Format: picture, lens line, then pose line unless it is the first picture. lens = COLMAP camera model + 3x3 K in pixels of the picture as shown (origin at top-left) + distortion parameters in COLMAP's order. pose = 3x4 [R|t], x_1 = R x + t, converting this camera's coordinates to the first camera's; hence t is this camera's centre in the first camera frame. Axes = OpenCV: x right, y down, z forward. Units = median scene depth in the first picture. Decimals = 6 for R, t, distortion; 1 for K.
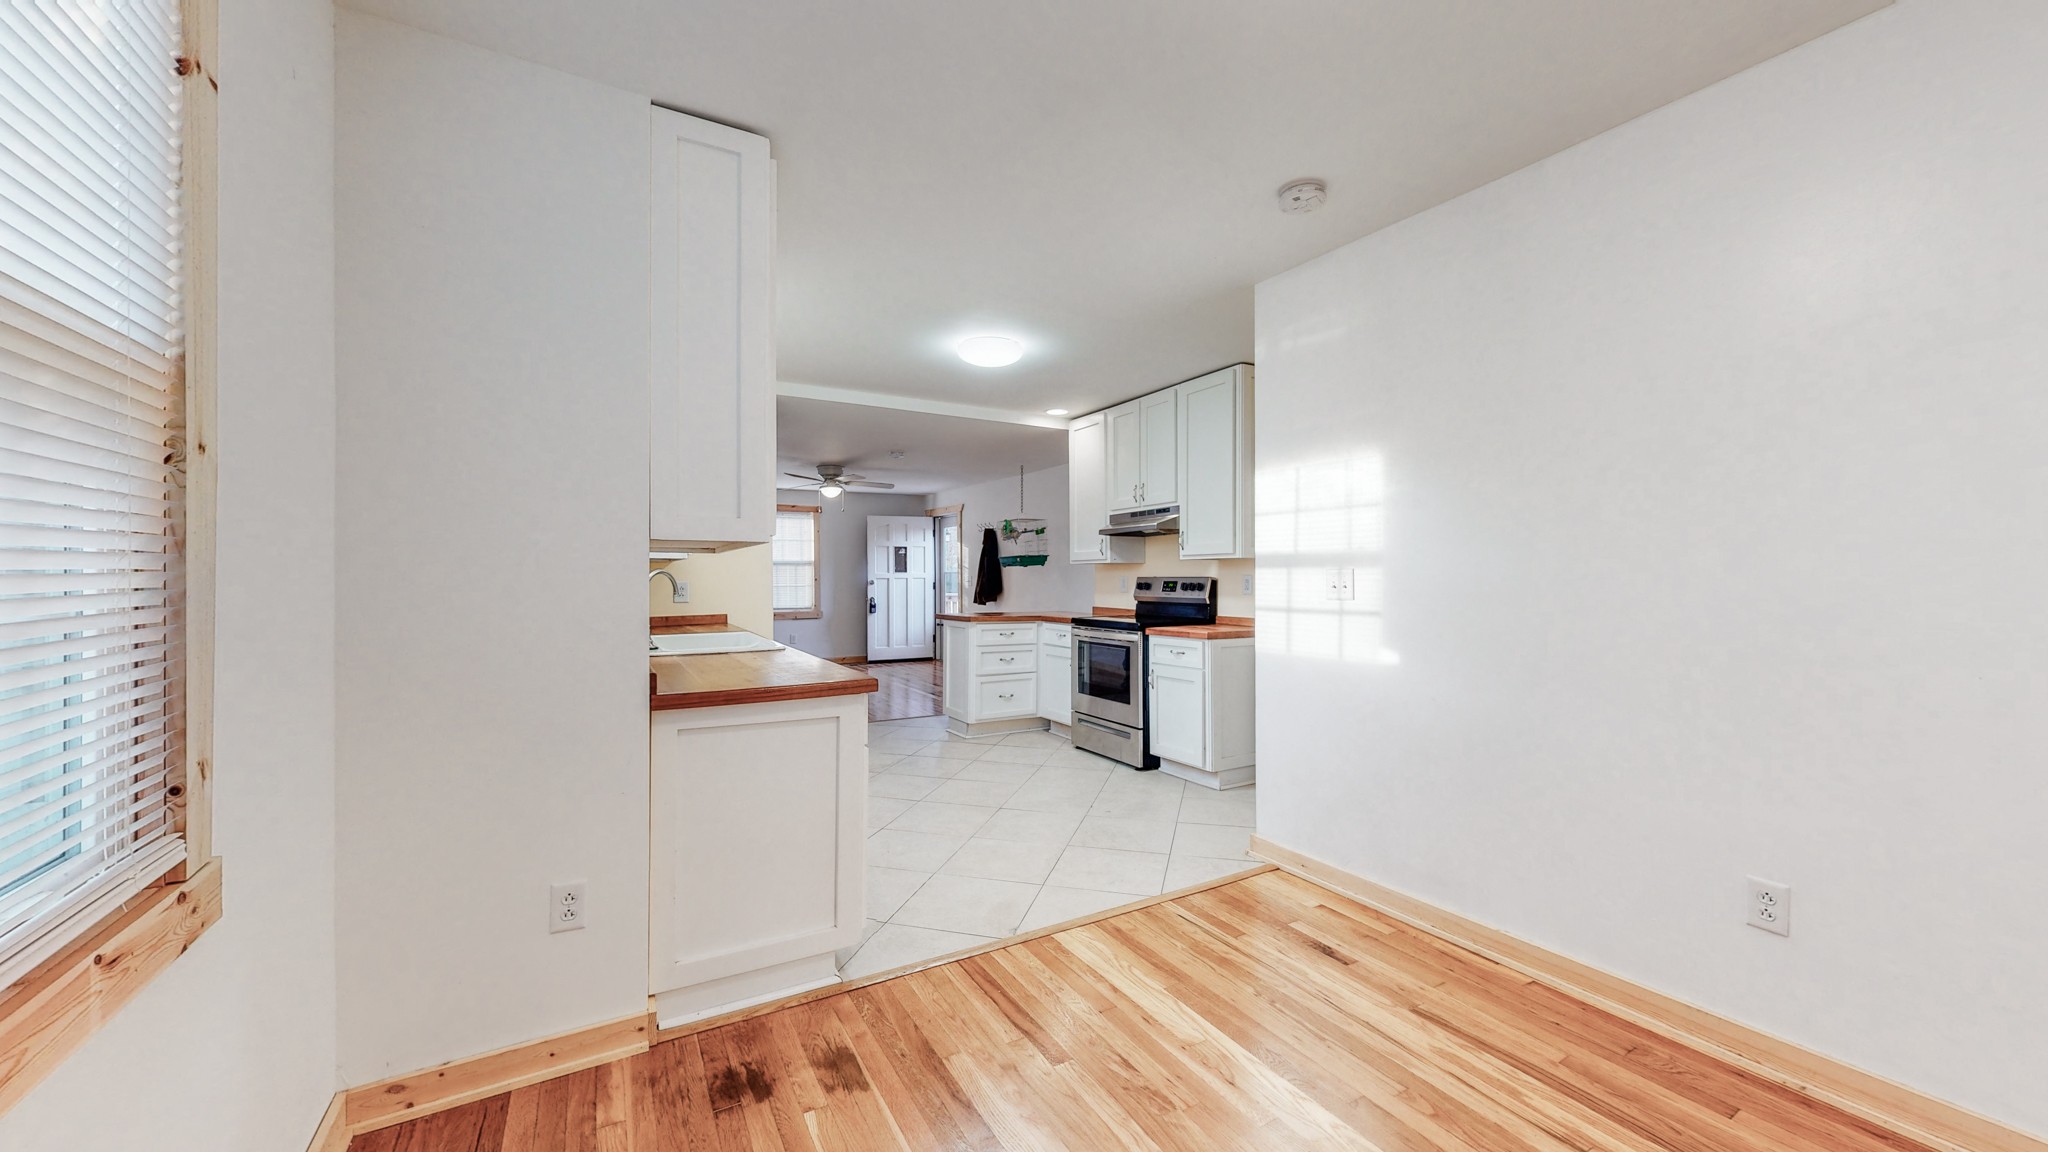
lens RADIAL K [[750.7, 0, 1024.2], [0, 750.7, 579.0], [0, 0, 1]] dist [0.000282, 0.000120]
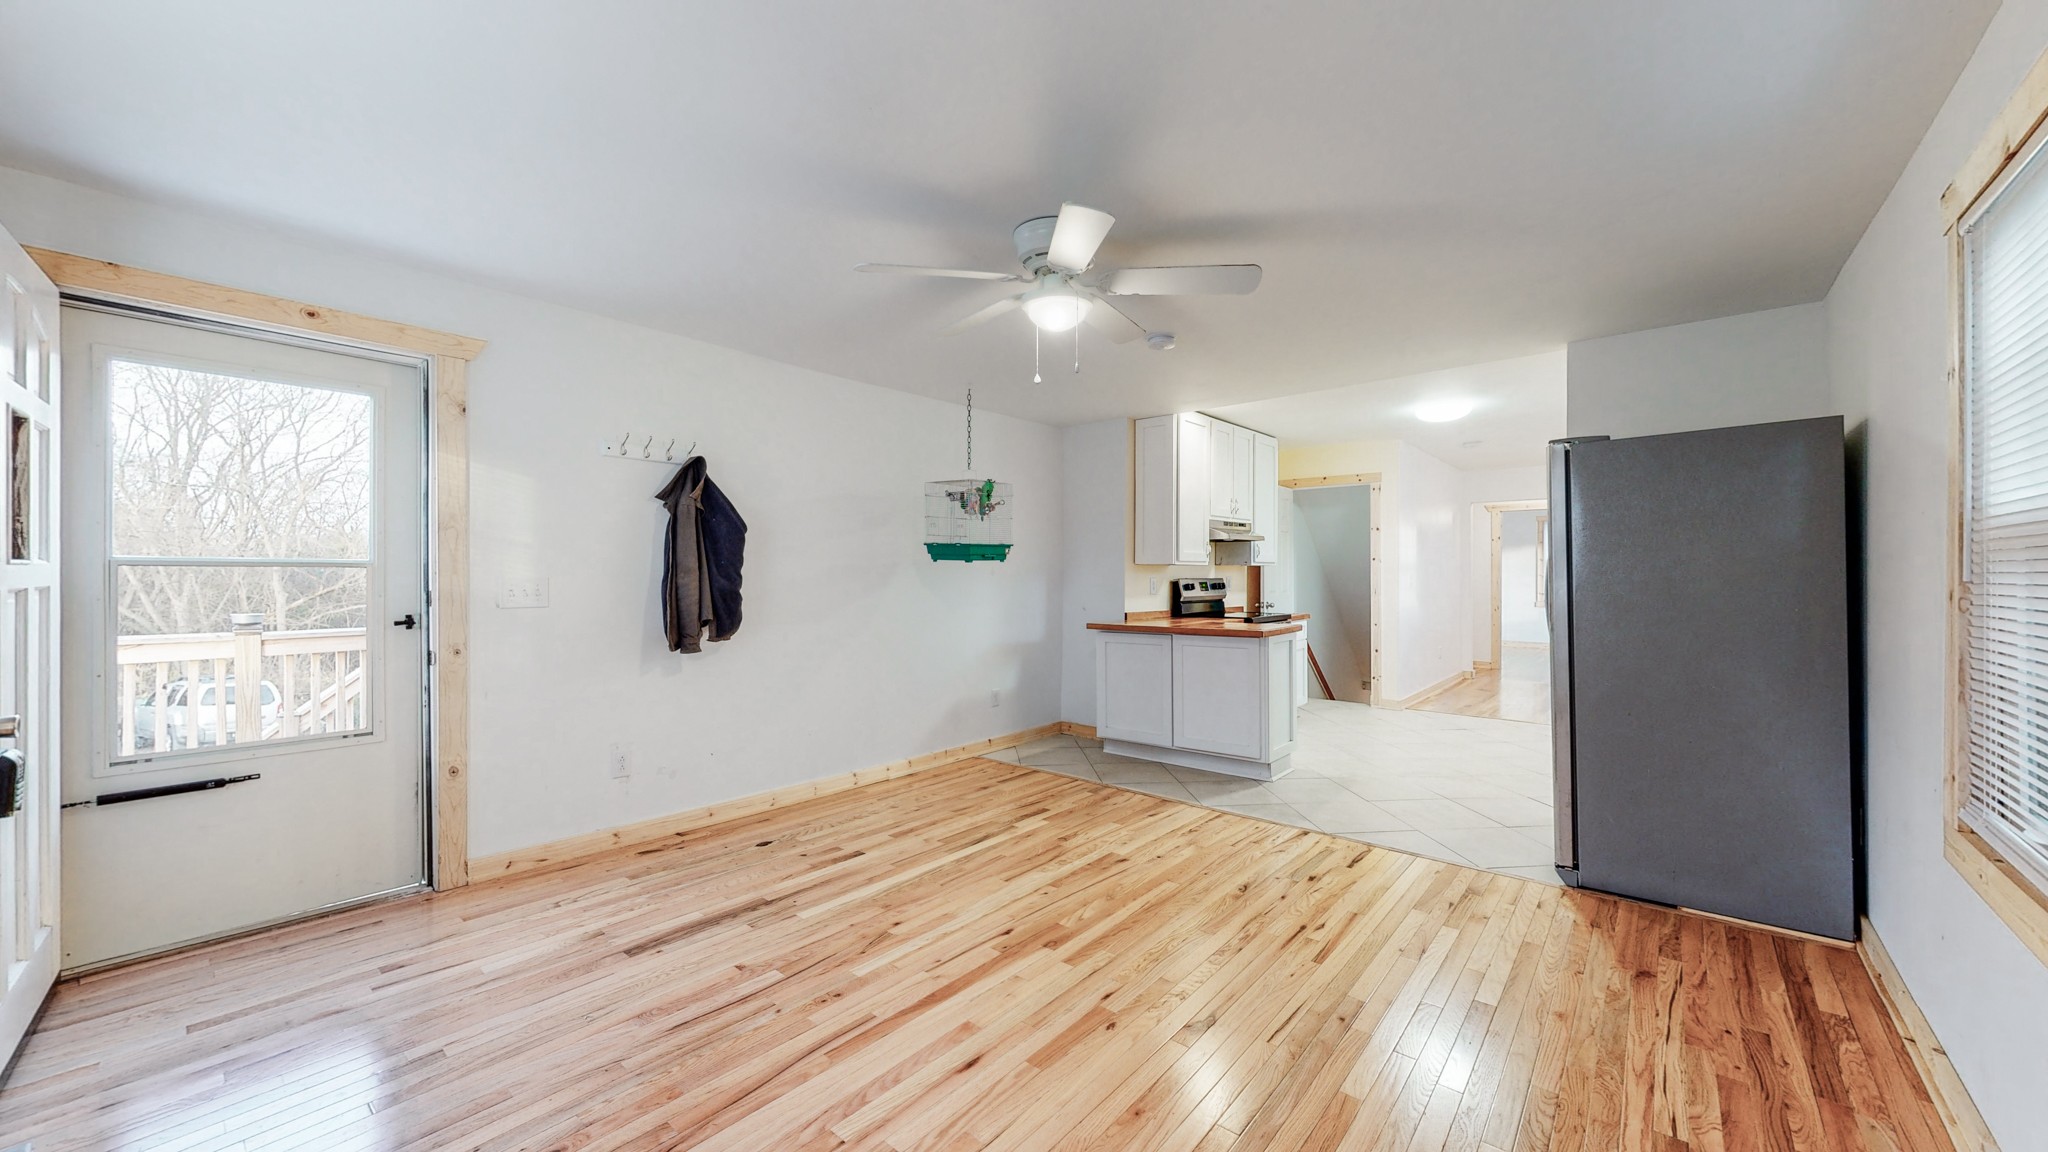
lens RADIAL K [[750.7, 0, 1024.2], [0, 750.7, 579.0], [0, 0, 1]] dist [0.000282, 0.000120]
pose [[-0.334250, -0.002533, 0.942481, -0.751711], [0.000999, 0.999995, 0.003042, -0.006308], [-0.942484, 0.001958, -0.334245, 1.524885]]
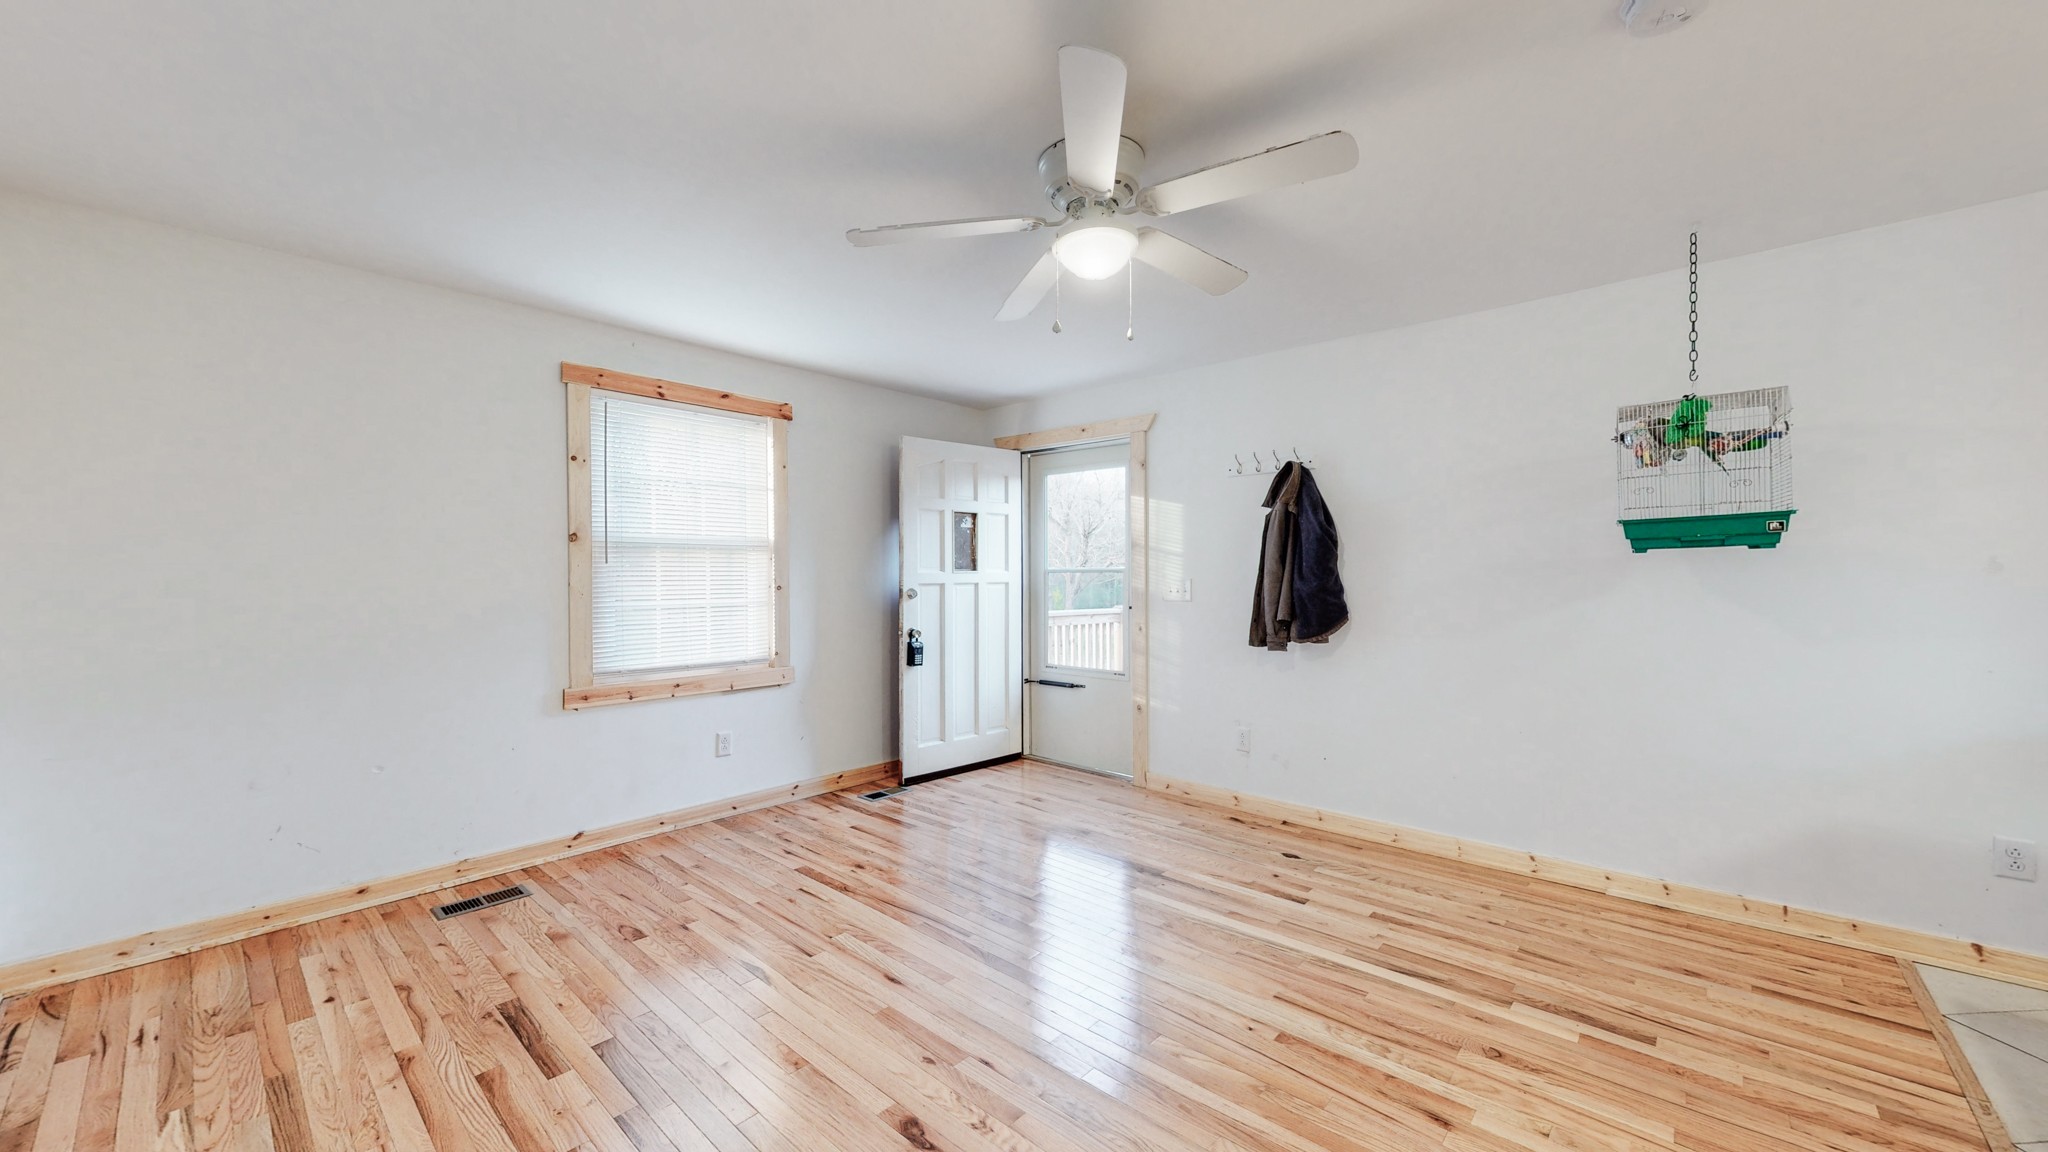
lens RADIAL K [[750.7, 0, 1024.2], [0, 750.7, 579.0], [0, 0, 1]] dist [0.000282, 0.000120]
pose [[0.950892, -0.001843, 0.309516, -0.491698], [0.001935, 0.999998, 0.000008, -0.006540], [-0.309516, 0.000592, 0.950894, 1.035573]]
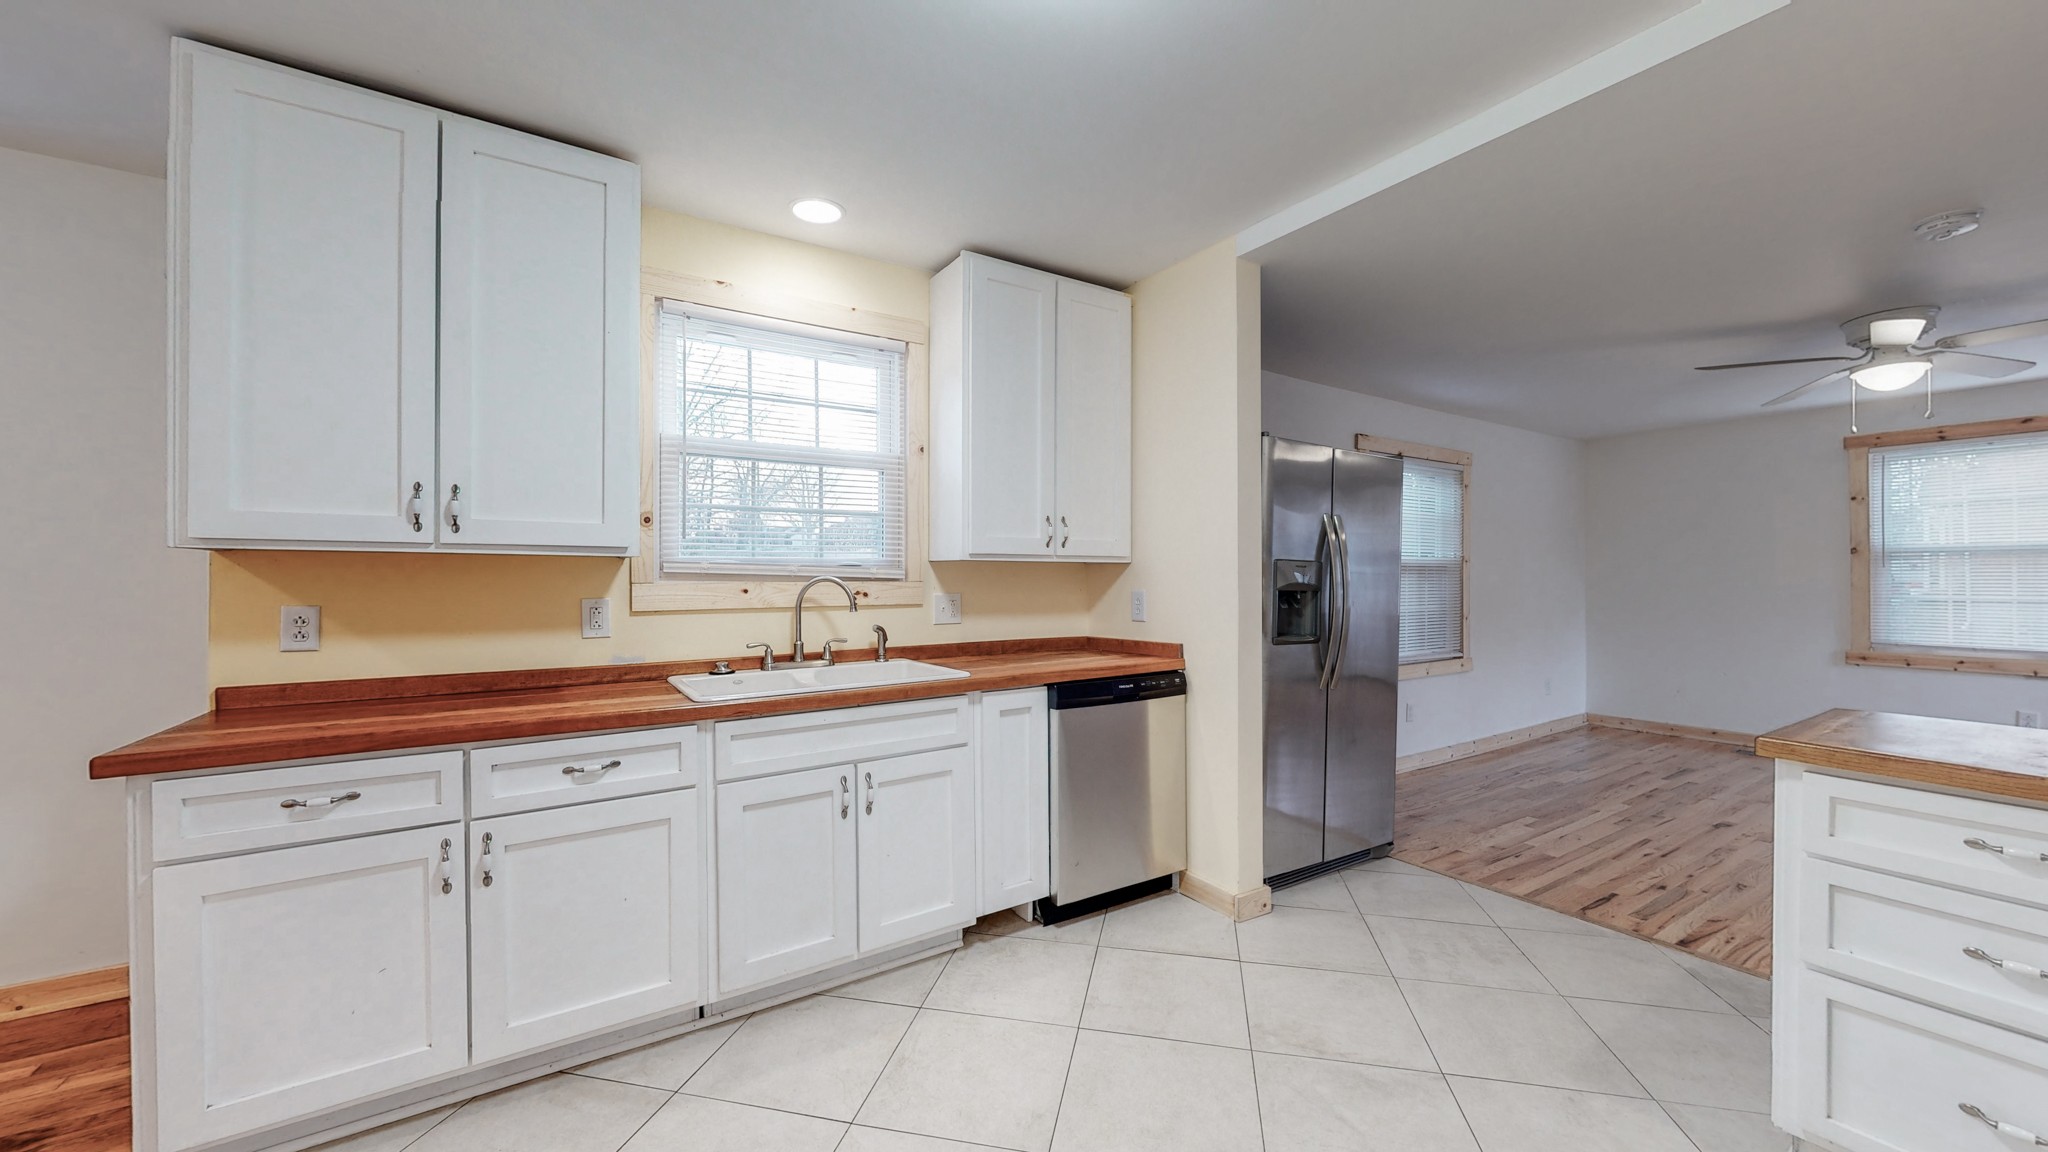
lens RADIAL K [[750.7, 0, 1024.2], [0, 750.7, 579.0], [0, 0, 1]] dist [0.000282, 0.000120]
pose [[0.048258, 0.002832, -0.998831, 0.181857], [-0.001212, 0.999995, 0.002777, -0.007591], [0.998834, 0.001076, 0.048261, 0.686091]]
